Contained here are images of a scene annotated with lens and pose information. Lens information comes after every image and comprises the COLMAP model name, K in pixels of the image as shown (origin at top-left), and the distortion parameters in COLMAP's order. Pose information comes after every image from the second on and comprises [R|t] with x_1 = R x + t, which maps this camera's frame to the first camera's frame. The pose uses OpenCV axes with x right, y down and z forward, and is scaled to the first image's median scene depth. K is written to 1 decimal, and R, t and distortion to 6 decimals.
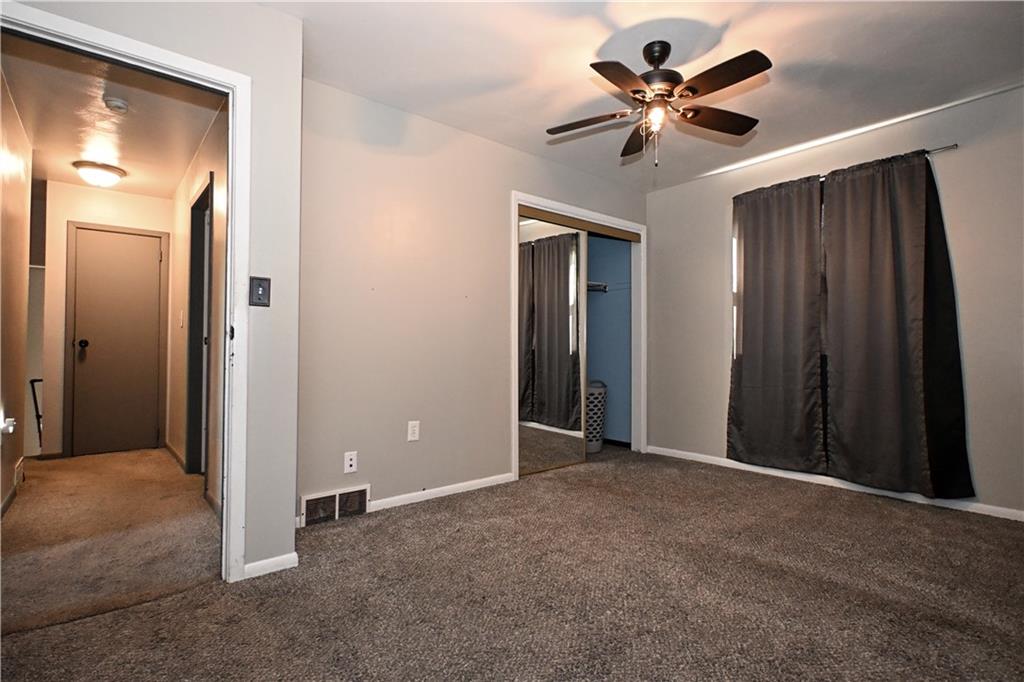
lens RADIAL K [[503.3, 0, 512.0], [0, 503.3, 341.0], [0, 0, 1]] dist [-0.010133, -0.000559]
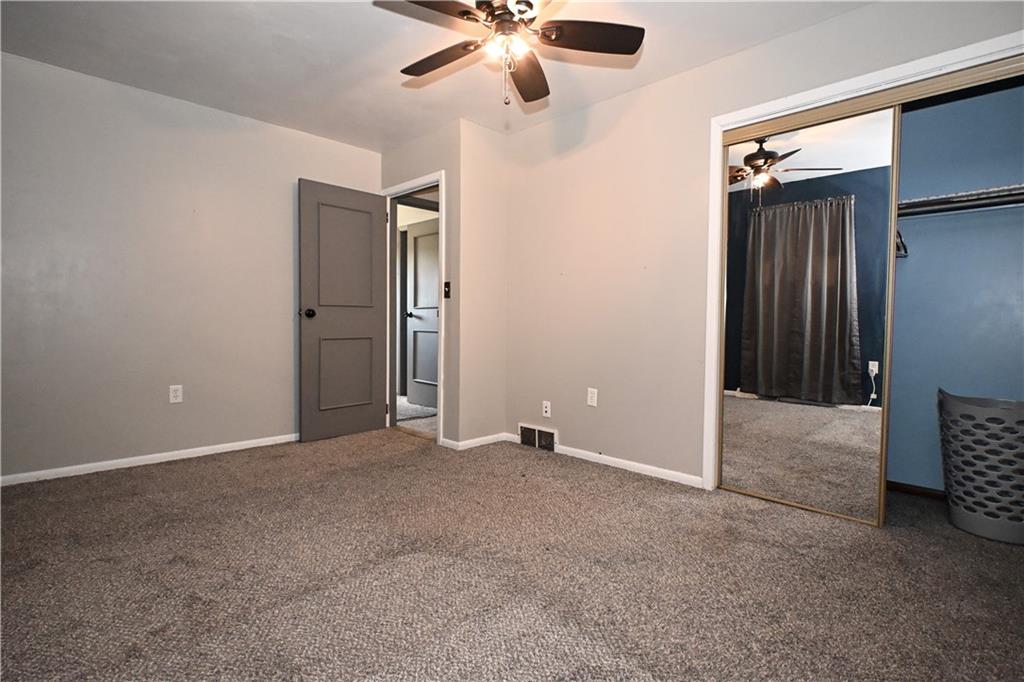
lens RADIAL K [[503.3, 0, 512.0], [0, 503.3, 341.0], [0, 0, 1]] dist [-0.010133, -0.000559]
pose [[0.066800, 0.035417, -0.997138, 0.891922], [0.010184, 0.999294, 0.036176, 0.012688], [0.997714, -0.012571, 0.066392, 0.748034]]
